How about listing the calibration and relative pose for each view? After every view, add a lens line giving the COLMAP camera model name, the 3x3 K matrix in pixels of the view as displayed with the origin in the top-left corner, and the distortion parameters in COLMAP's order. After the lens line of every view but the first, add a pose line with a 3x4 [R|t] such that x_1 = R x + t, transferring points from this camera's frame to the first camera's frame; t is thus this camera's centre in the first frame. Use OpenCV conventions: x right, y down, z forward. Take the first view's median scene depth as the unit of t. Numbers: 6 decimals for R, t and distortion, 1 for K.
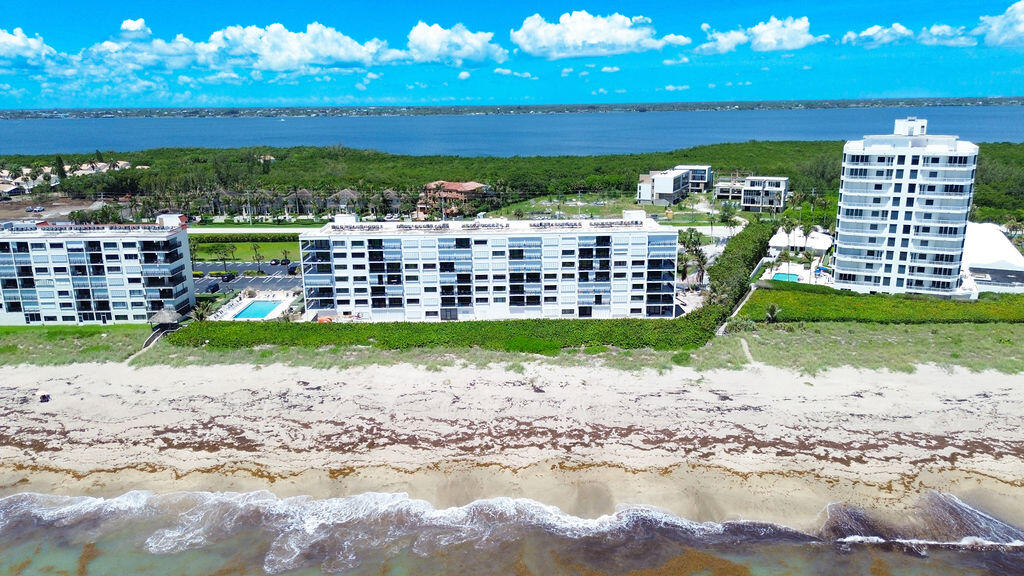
lens RADIAL K [[728.2, 0, 513.9], [0, 728.2, 284.8], [0, 0, 1]] dist [0.064940, -0.063016]
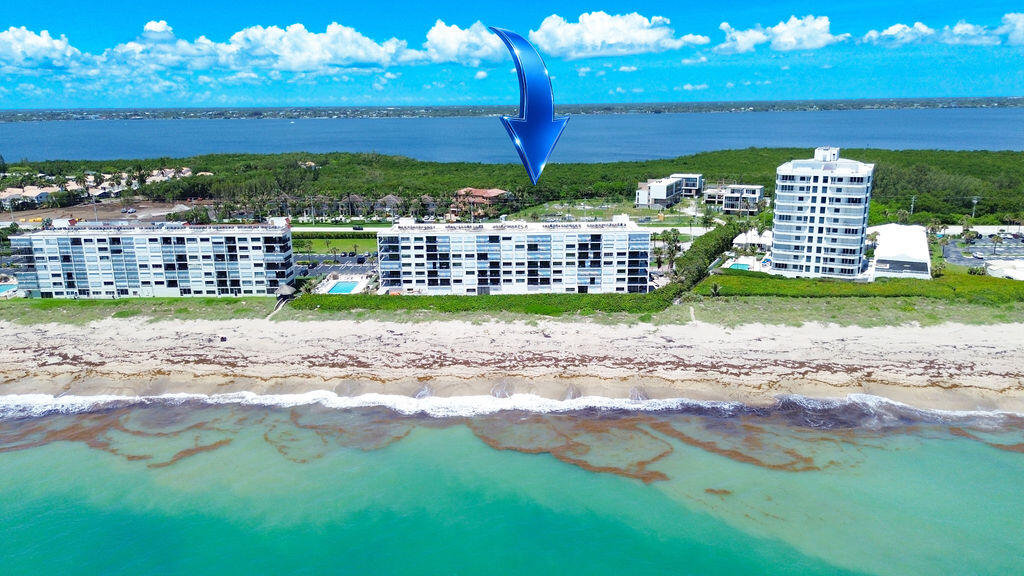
lens RADIAL K [[728.2, 0, 513.9], [0, 728.2, 284.8], [0, 0, 1]] dist [0.064940, -0.063016]
pose [[0.999747, 0.005115, -0.021926, -0.001850], [-0.005105, 0.999987, 0.000520, 0.028125], [0.021929, -0.000408, 0.999759, -0.374647]]
